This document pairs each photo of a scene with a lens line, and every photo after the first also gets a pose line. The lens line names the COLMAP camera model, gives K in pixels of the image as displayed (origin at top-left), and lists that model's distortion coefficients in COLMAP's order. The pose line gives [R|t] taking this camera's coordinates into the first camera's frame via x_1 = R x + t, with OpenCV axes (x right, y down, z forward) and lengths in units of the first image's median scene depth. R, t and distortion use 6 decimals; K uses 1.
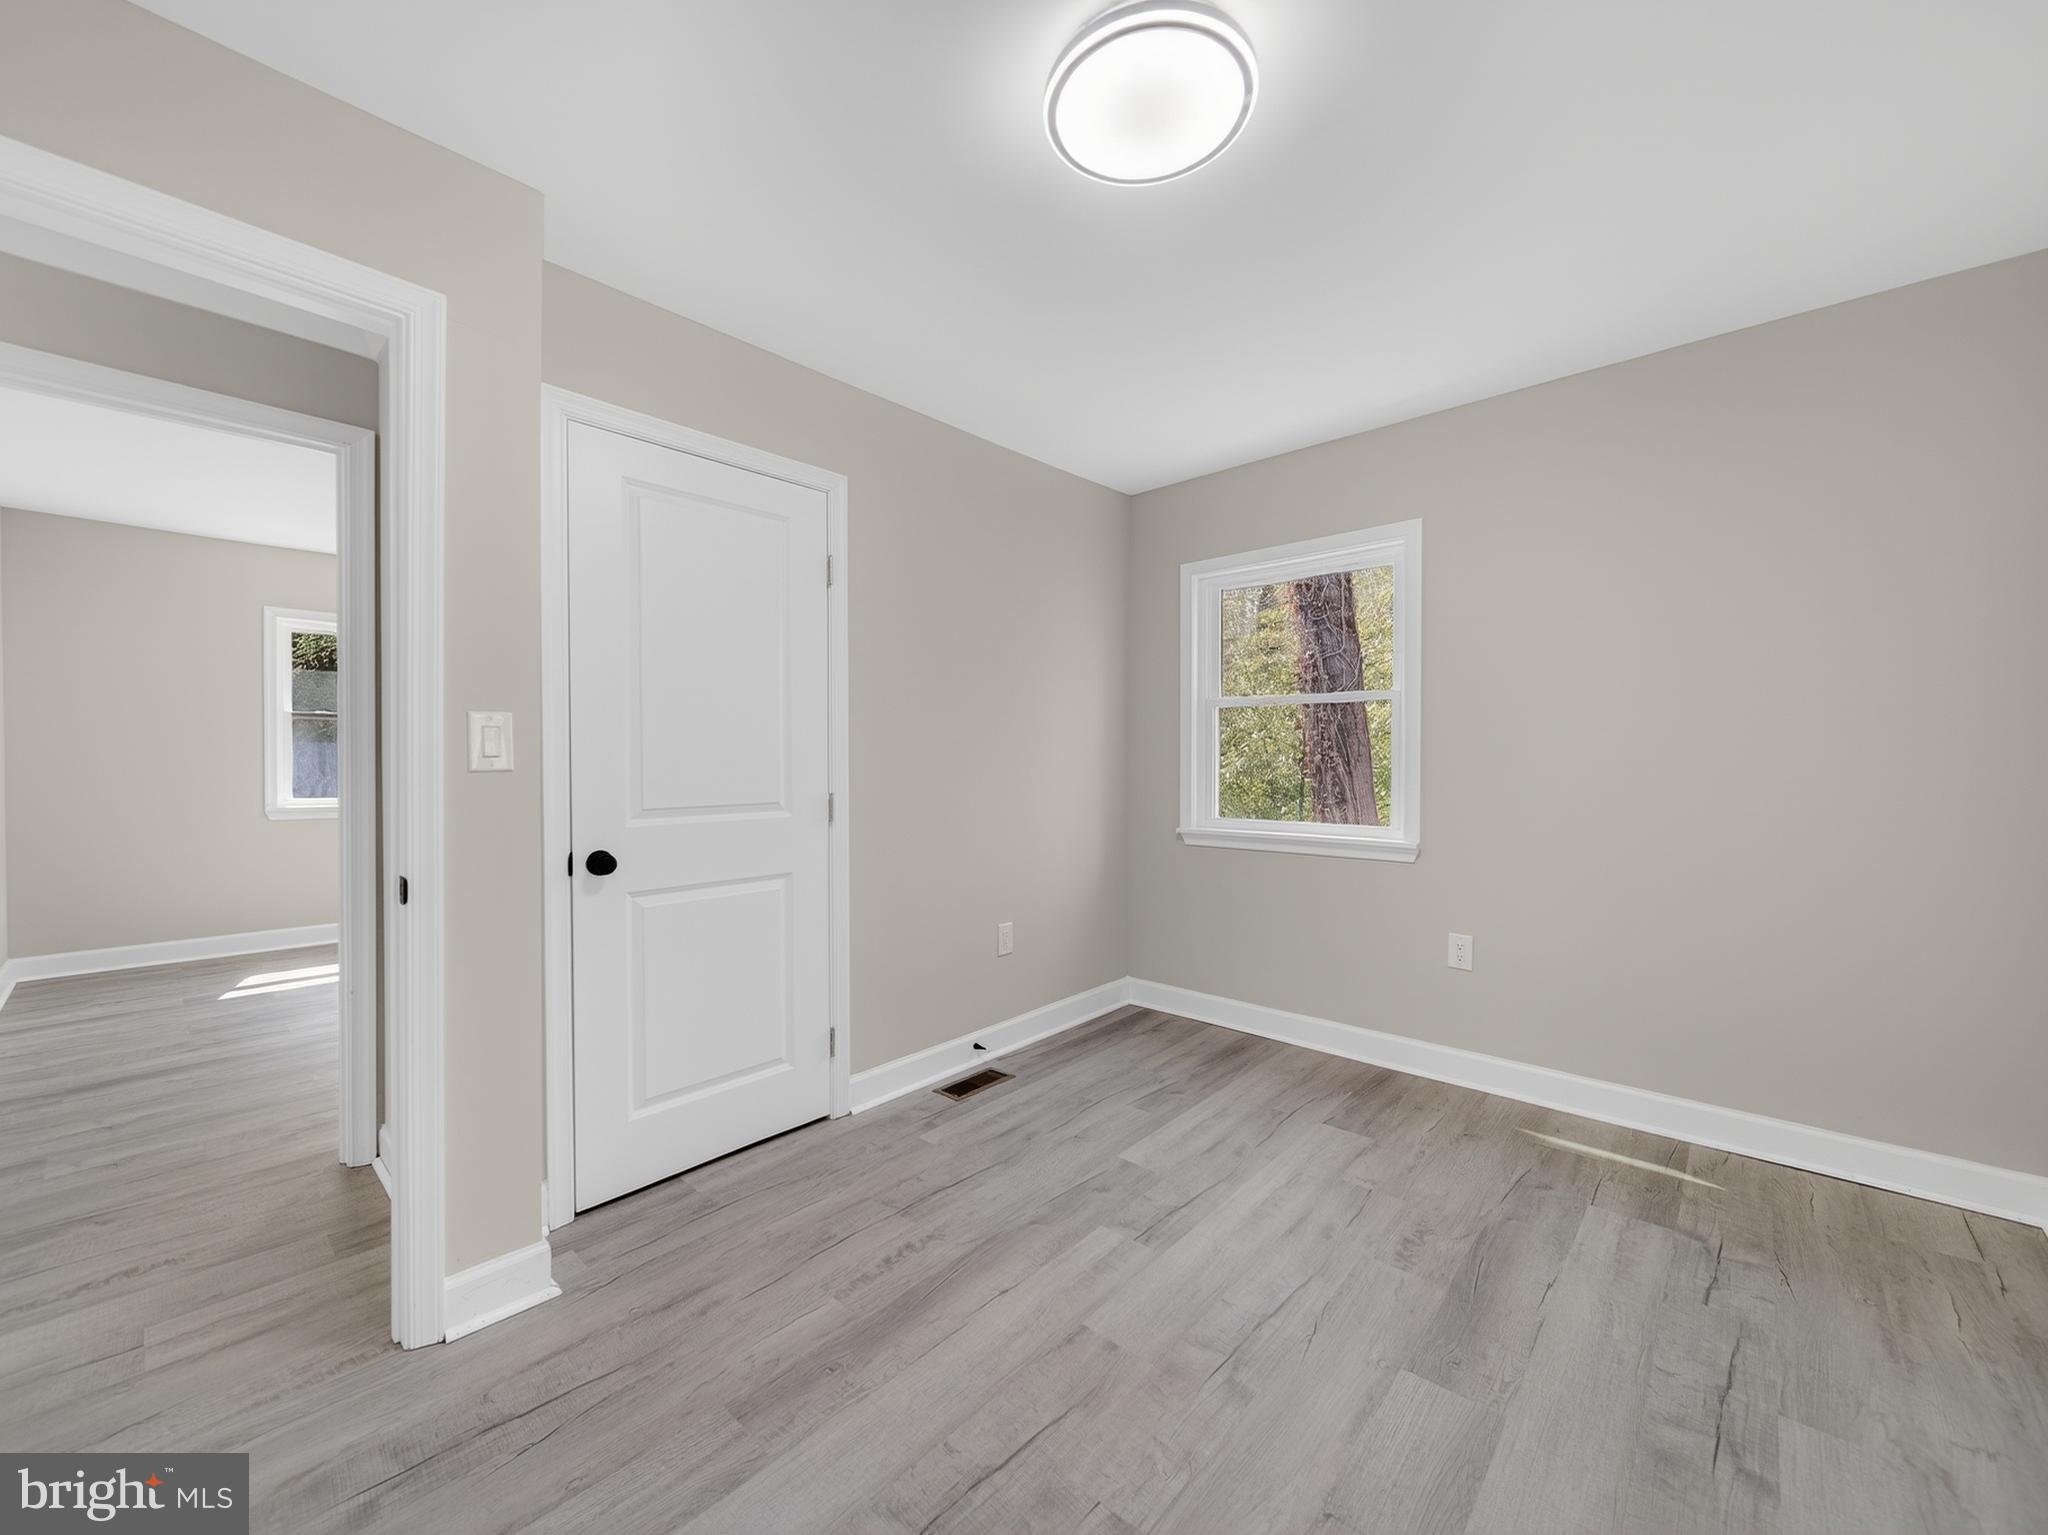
lens RADIAL K [[803.3, 0, 1032.0], [0, 803.3, 767.4], [0, 0, 1]] dist [0.000977, -0.000546]
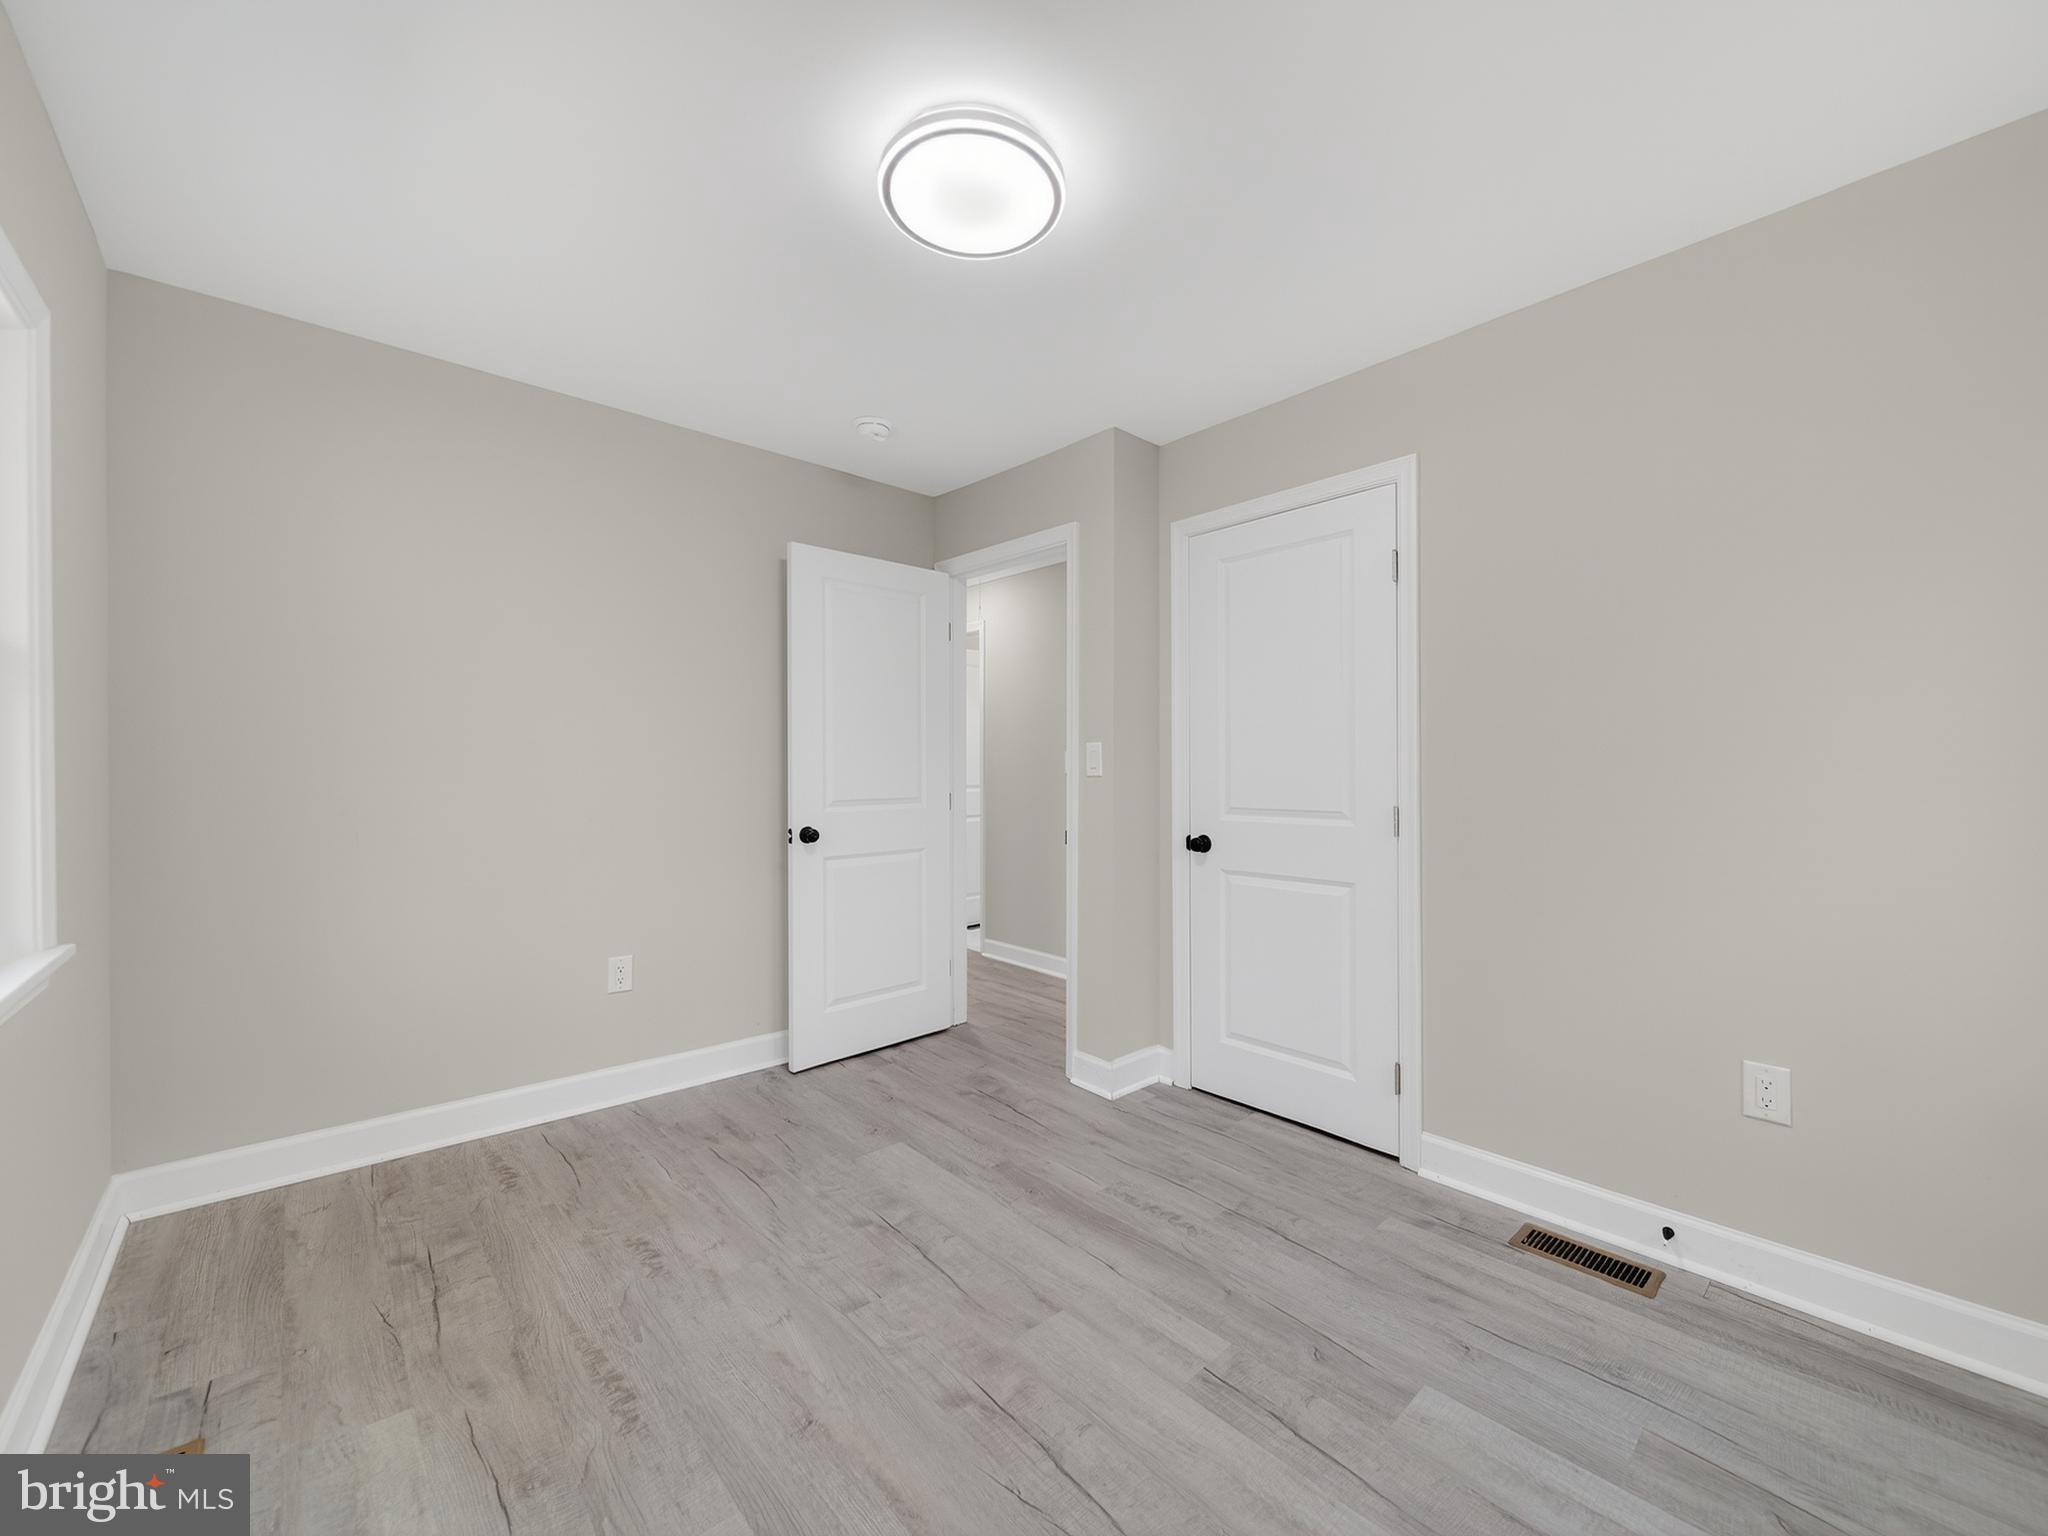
lens RADIAL K [[803.3, 0, 1028.9], [0, 803.3, 766.6], [0, 0, 1]] dist [0.000977, -0.000546]
pose [[-0.100406, -0.004368, -0.994937, 0.866590], [-0.009291, 0.999951, -0.003453, -0.007476], [0.994903, 0.008898, -0.100441, 0.824842]]
